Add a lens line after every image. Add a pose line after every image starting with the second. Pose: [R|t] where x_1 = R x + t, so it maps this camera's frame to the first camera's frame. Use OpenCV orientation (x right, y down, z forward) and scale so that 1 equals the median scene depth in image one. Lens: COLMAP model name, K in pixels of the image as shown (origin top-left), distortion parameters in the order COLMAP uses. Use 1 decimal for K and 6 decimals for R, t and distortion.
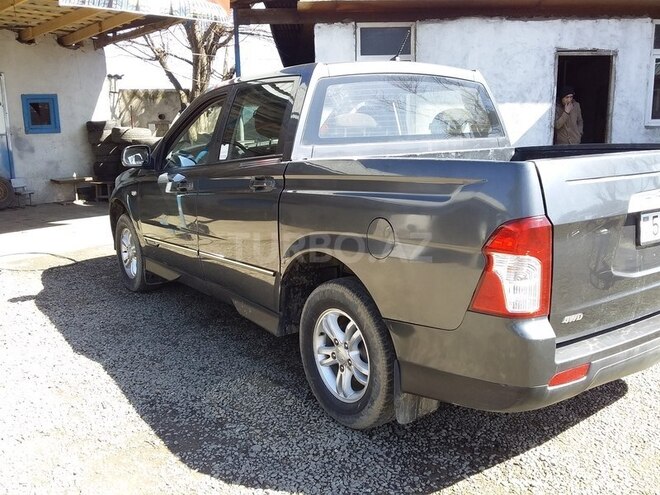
lens RADIAL K [[600.0, 0, 330.0], [0, 600.0, 247.5], [0, 0, 1]] dist [-0.008836, -0.012718]
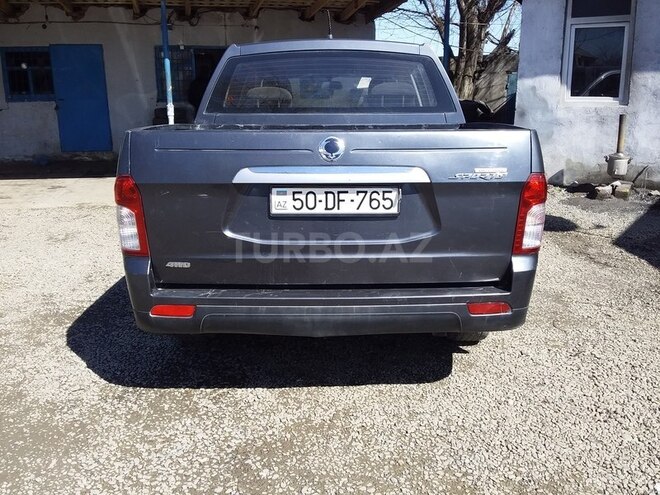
lens RADIAL K [[600.0, 0, 330.0], [0, 600.0, 247.5], [0, 0, 1]] dist [-0.008836, -0.012718]
pose [[0.823866, 0.152996, -0.545745, 1.032688], [-0.122408, 0.988184, 0.092242, -0.052044], [0.553409, -0.009191, 0.832859, 0.122241]]
